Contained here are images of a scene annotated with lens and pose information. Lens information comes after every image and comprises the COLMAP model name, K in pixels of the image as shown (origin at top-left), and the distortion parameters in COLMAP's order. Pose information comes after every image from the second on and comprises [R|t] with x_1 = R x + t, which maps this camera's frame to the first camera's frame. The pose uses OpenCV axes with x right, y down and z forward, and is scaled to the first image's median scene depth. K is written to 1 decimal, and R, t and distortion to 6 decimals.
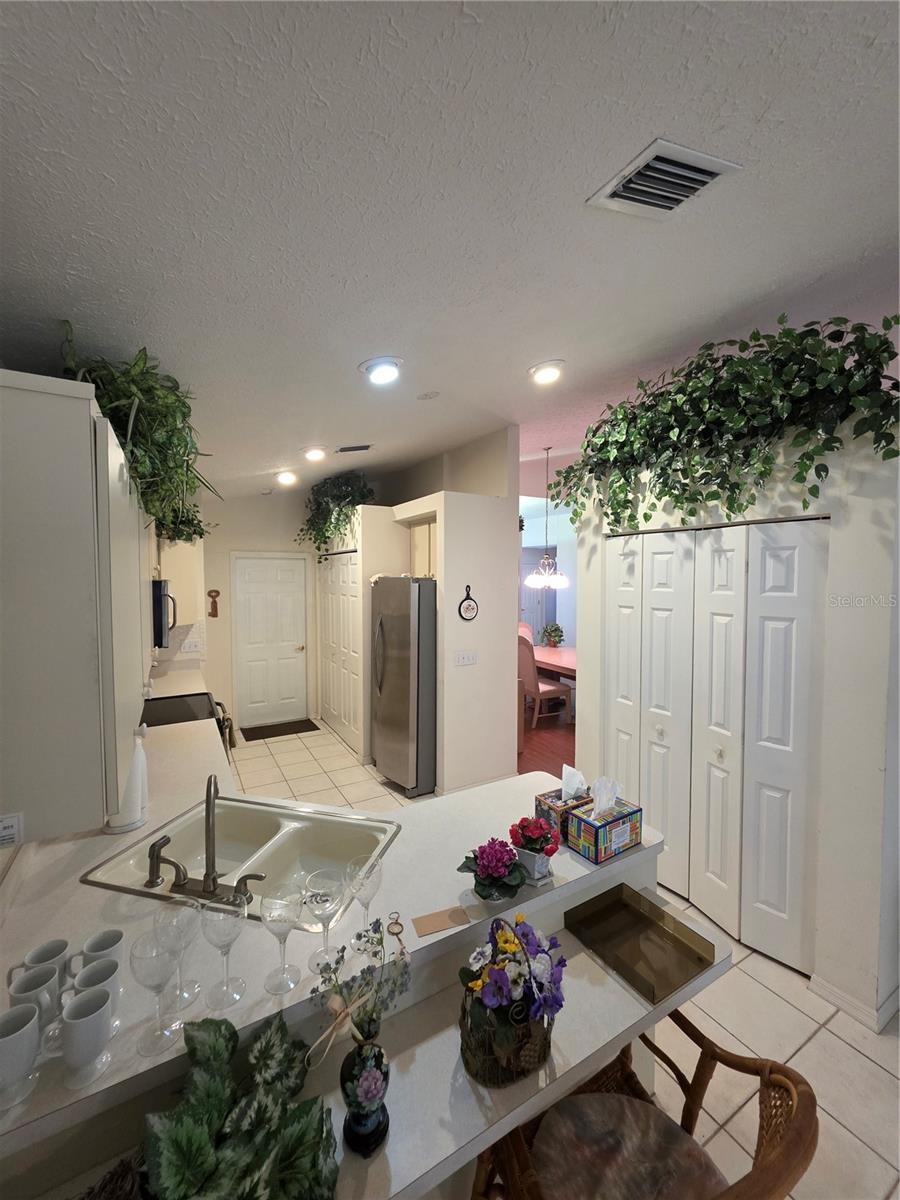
lens RADIAL K [[483.3, 0, 454.0], [0, 483.3, 593.8], [0, 0, 1]] dist [0.001766, -0.000033]
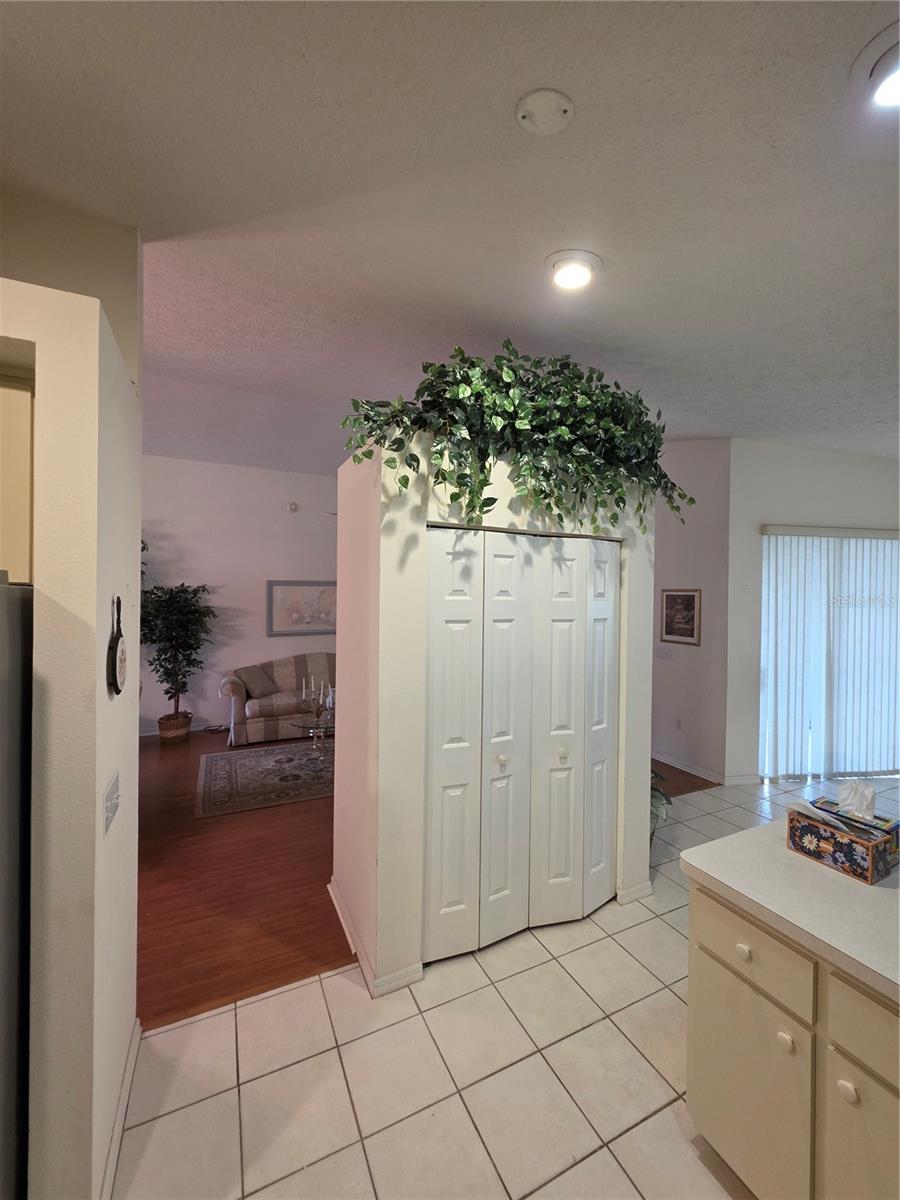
lens RADIAL K [[483.3, 0, 454.0], [0, 483.3, 593.8], [0, 0, 1]] dist [0.001766, -0.000033]
pose [[0.066077, -0.003642, 0.997808, -0.435840], [0.027226, 0.999628, 0.001845, -0.019844], [-0.997443, 0.027044, 0.066152, 1.010411]]
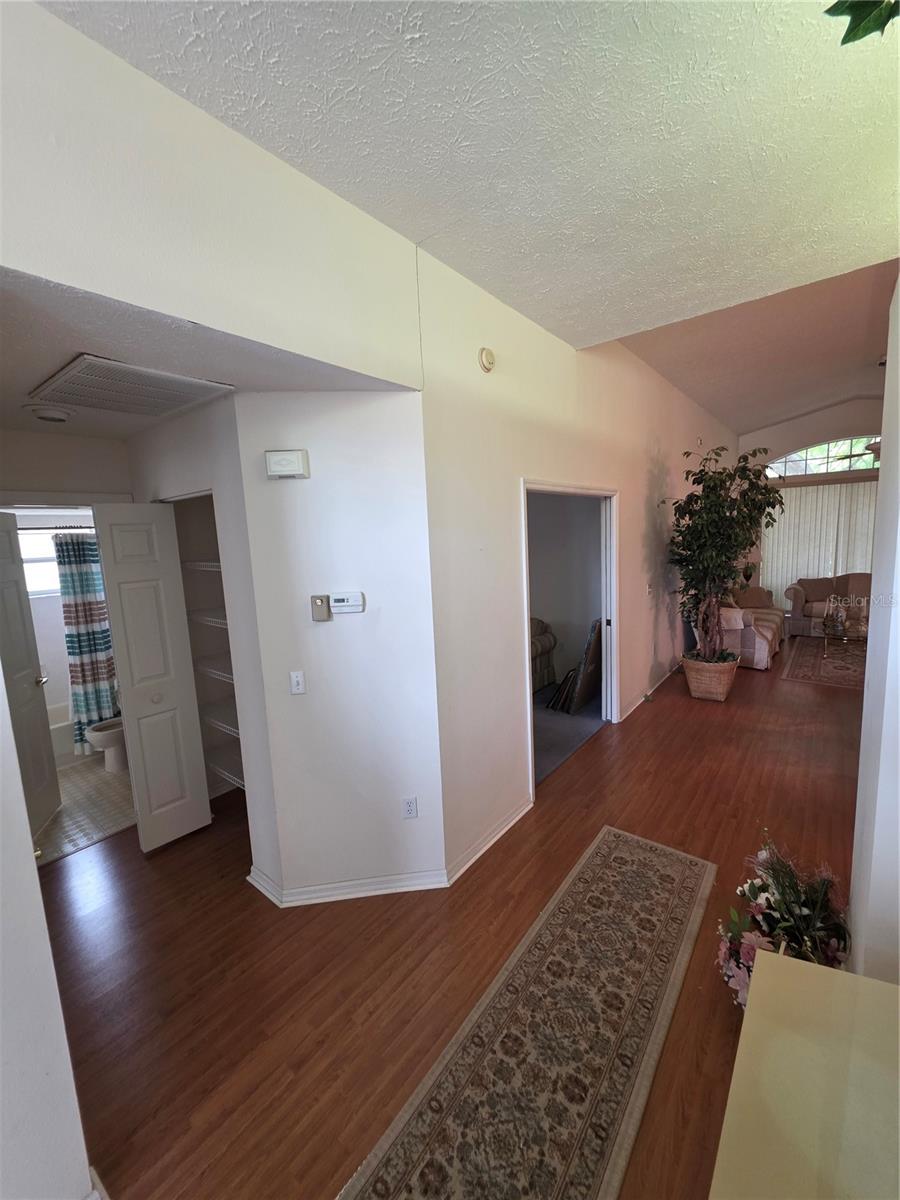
lens RADIAL K [[478.7, 0, 452.9], [0, 478.7, 596.3], [0, 0, 1]] dist [0.002056, -0.000313]
pose [[-0.367240, -0.104885, 0.924194, 0.065393], [0.083378, 0.985909, 0.145020, -0.156708], [-0.926382, 0.130315, -0.353320, 4.046633]]
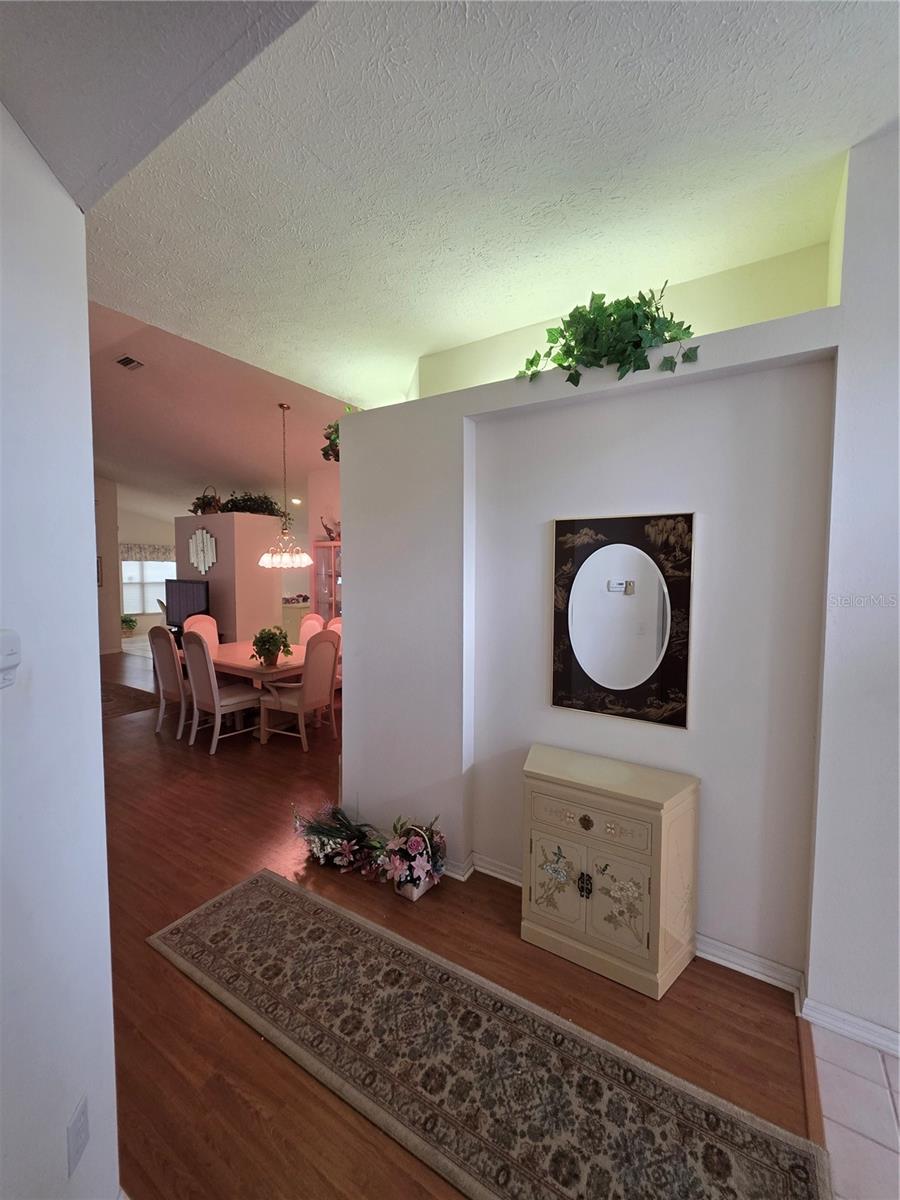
lens RADIAL K [[483.3, 0, 454.0], [0, 483.3, 593.8], [0, 0, 1]] dist [0.001766, -0.000033]
pose [[-0.884848, 0.023292, -0.465298, 0.787130], [-0.022156, 0.995515, 0.091968, -0.113762], [0.465353, 0.091687, -0.880364, 4.296717]]
